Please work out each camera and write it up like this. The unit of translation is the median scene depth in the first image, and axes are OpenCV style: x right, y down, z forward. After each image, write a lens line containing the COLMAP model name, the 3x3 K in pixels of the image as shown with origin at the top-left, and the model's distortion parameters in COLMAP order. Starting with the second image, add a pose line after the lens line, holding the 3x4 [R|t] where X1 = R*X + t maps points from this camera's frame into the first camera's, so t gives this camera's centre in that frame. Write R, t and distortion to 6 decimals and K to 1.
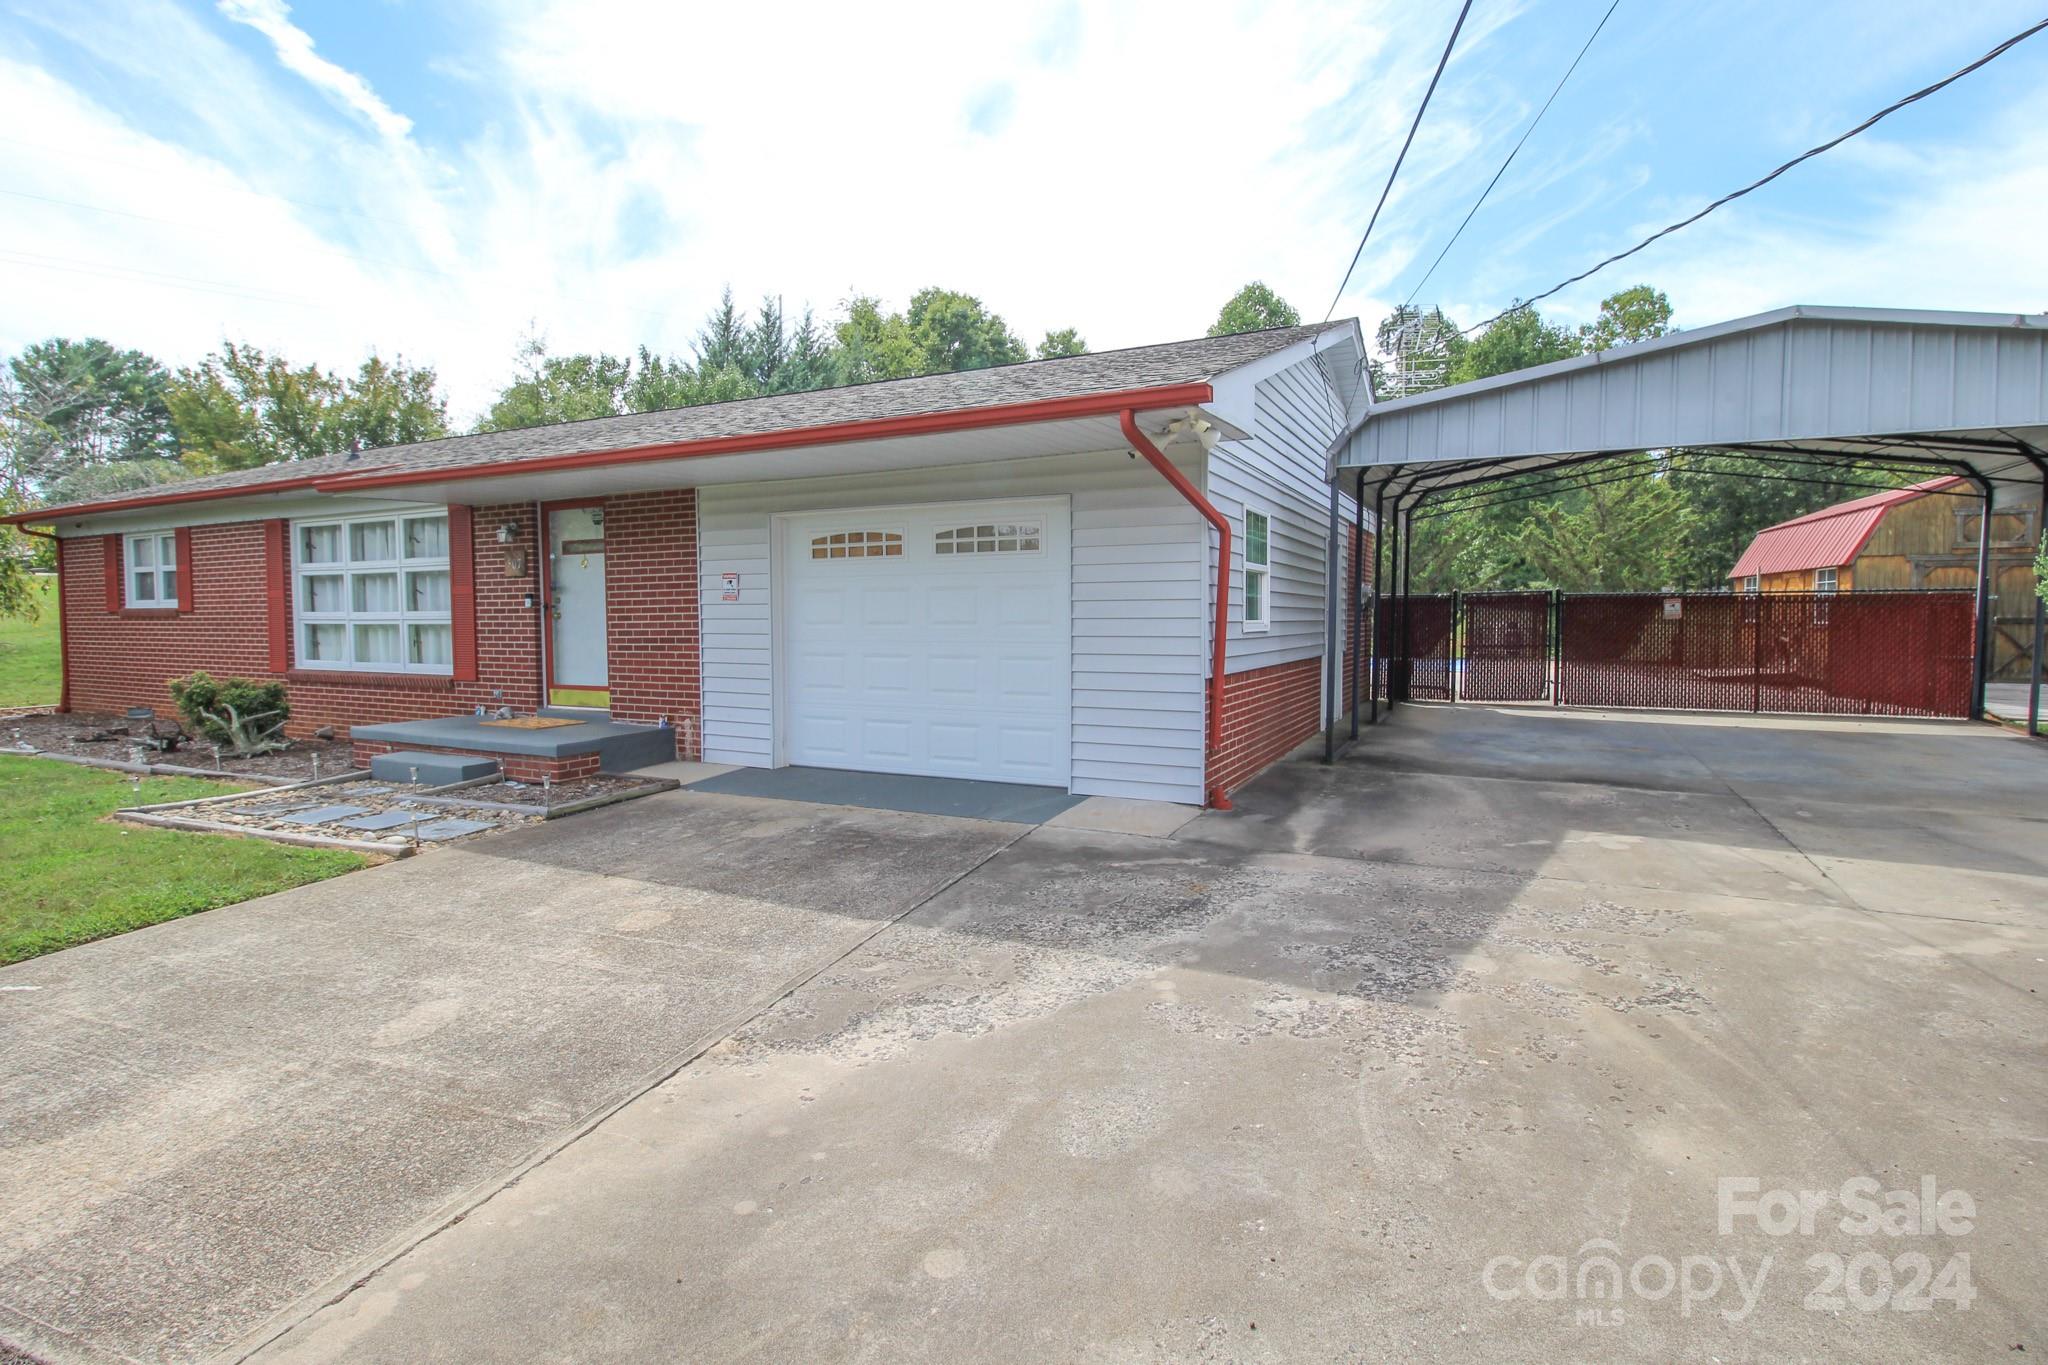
lens RADIAL K [[984.6, 0, 1014.6], [0, 984.6, 681.7], [0, 0, 1]] dist [0.004509, -0.012504]
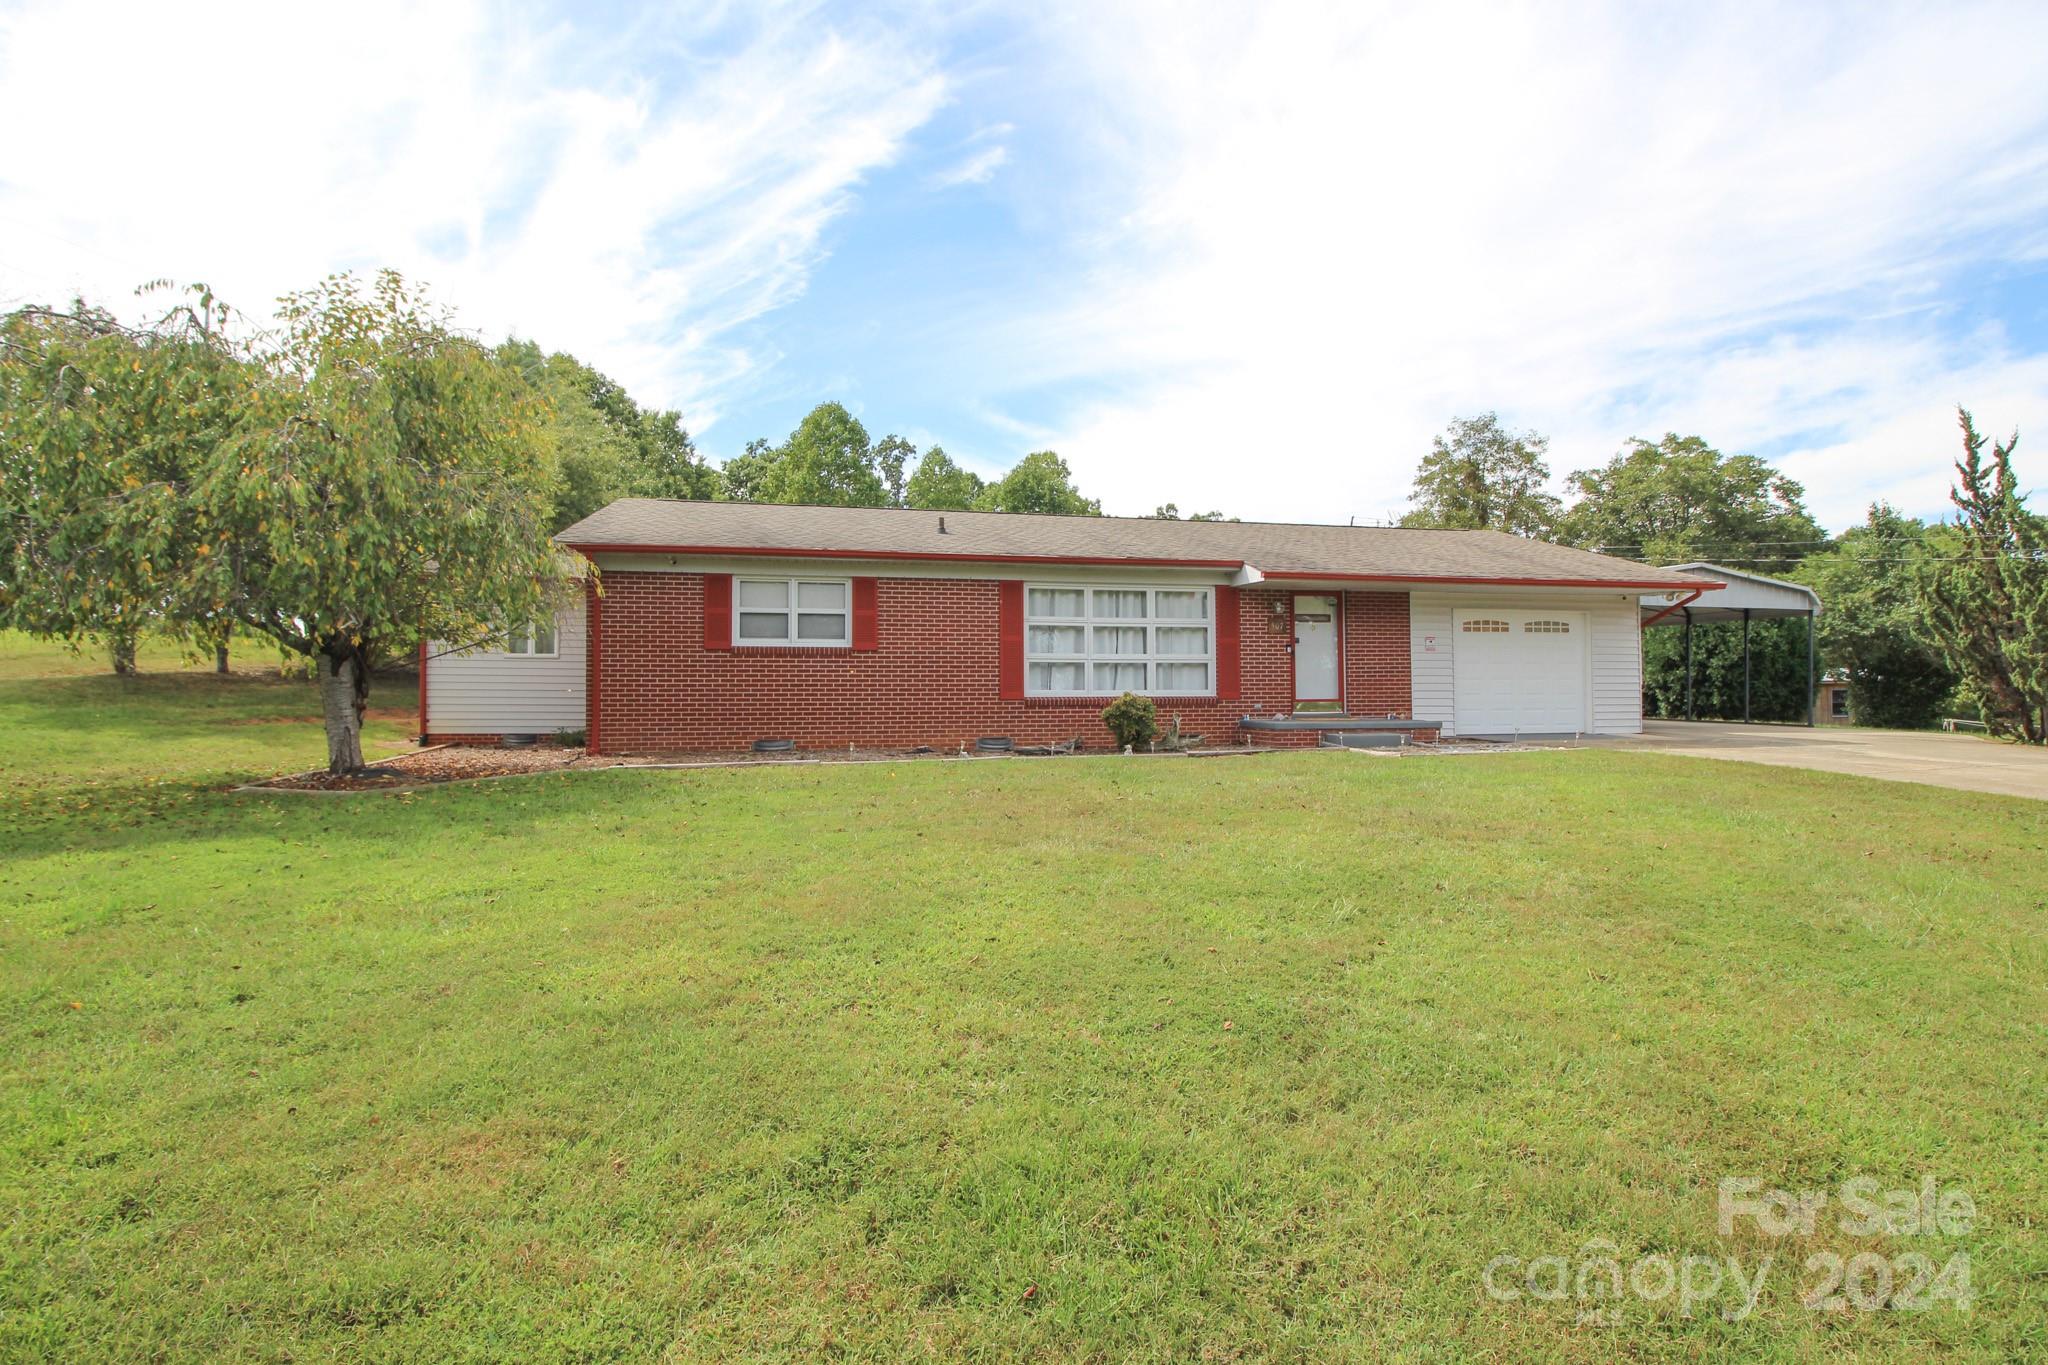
lens RADIAL K [[984.6, 0, 1066.9], [0, 984.6, 744.3], [0, 0, 1]] dist [0.004509, -0.012504]
pose [[0.765907, -0.026197, 0.642417, -1.864195], [0.046979, 0.998779, -0.015281, 0.087785], [-0.641233, 0.041884, 0.766203, -0.027863]]
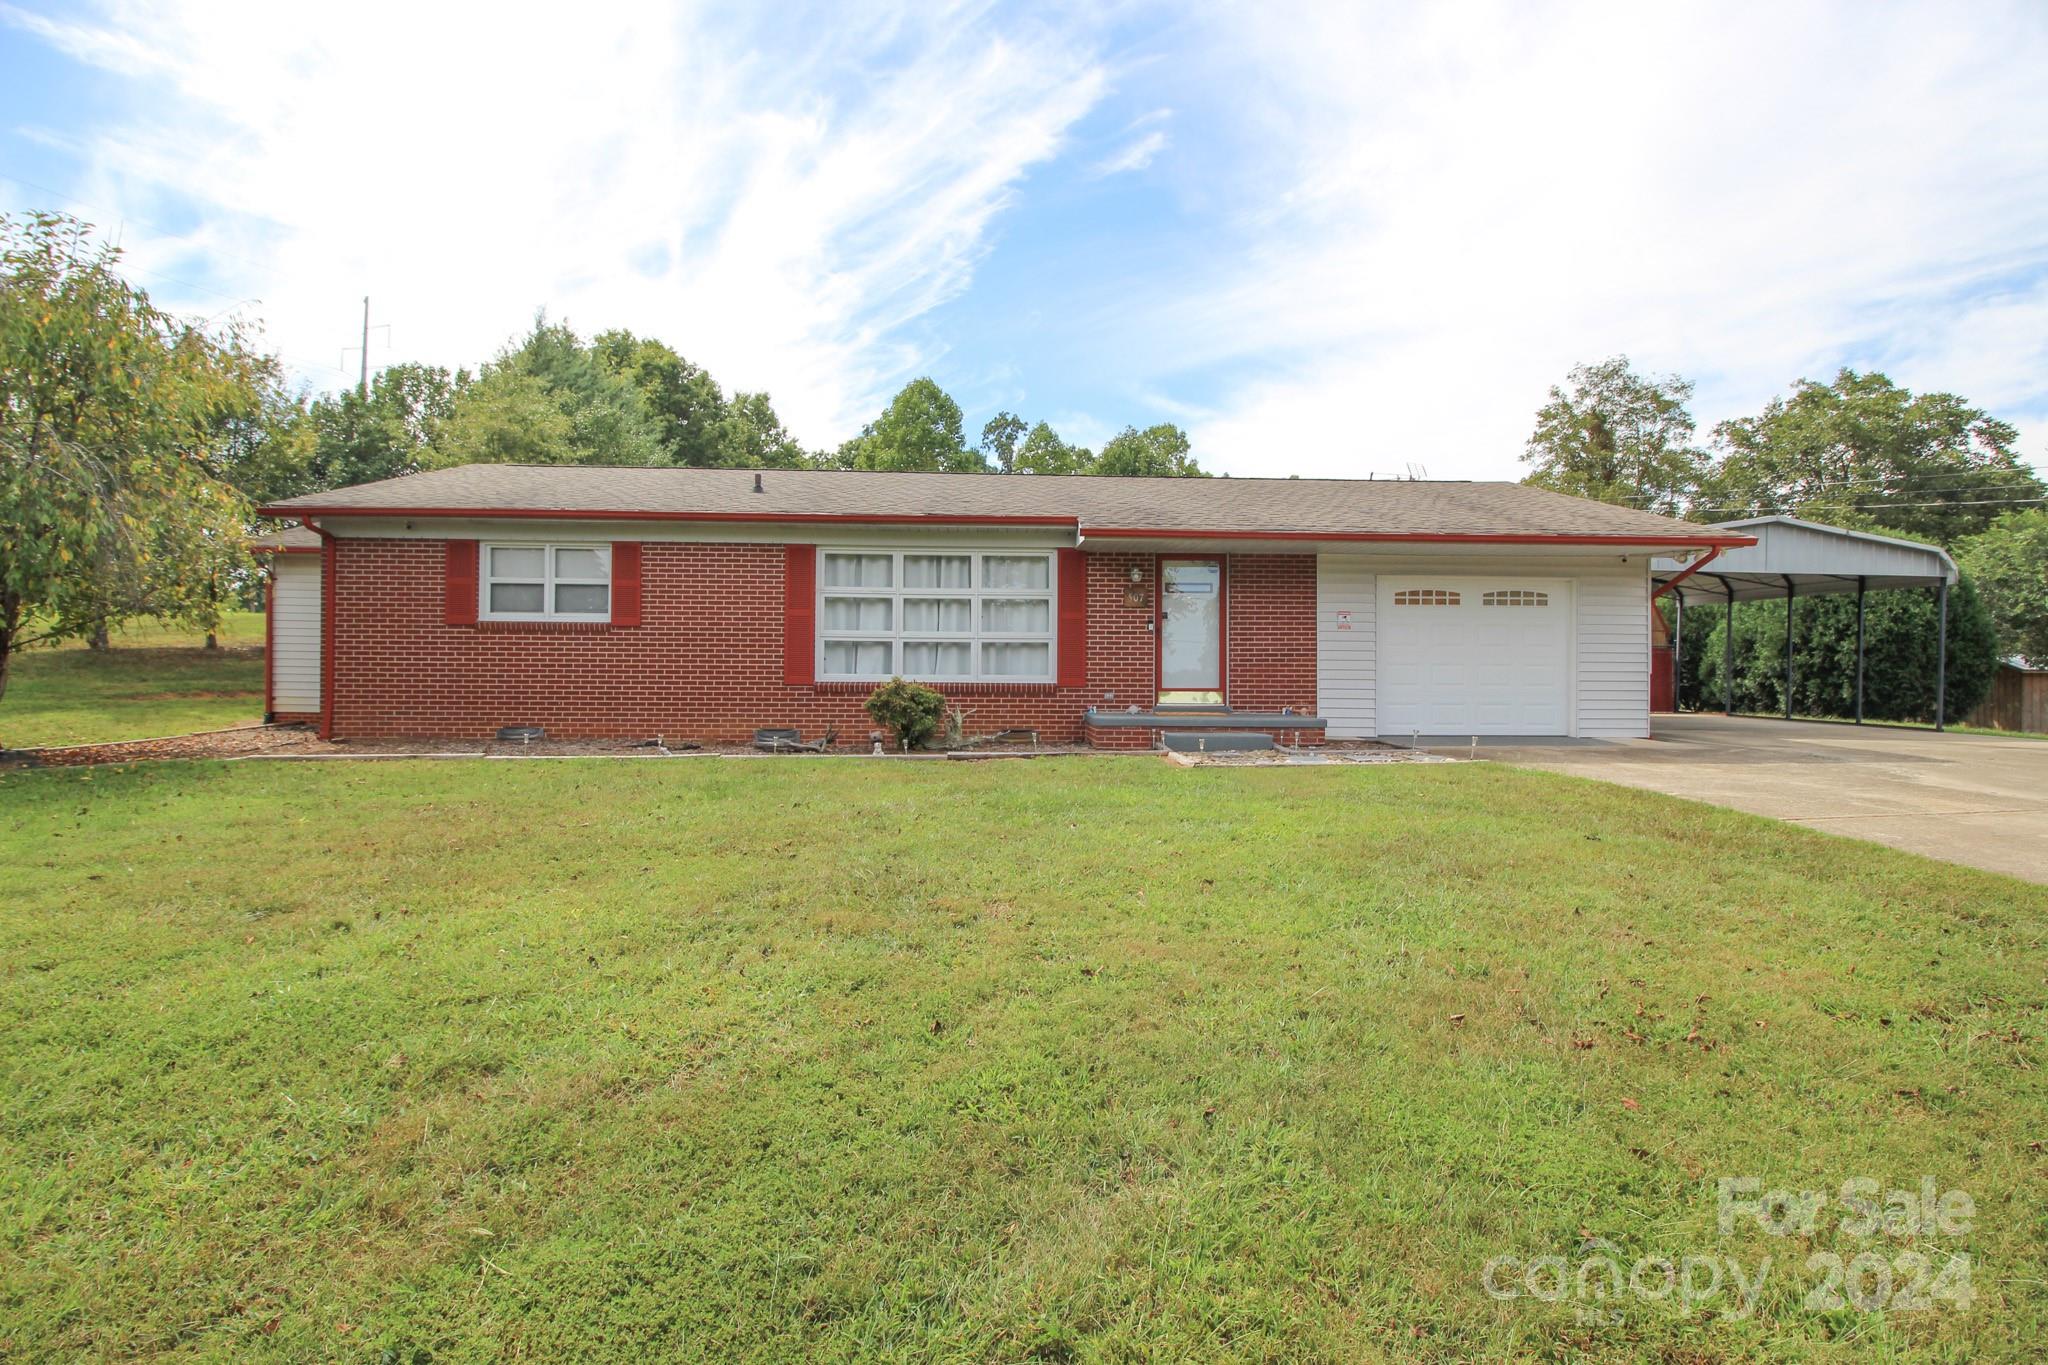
lens RADIAL K [[984.6, 0, 1042.1], [0, 984.6, 691.7], [0, 0, 1]] dist [0.004509, -0.012504]
pose [[0.868640, 0.005770, 0.495410, -1.291285], [0.023361, 0.998343, -0.052589, 0.075419], [-0.494893, 0.057254, 0.867066, -0.083569]]
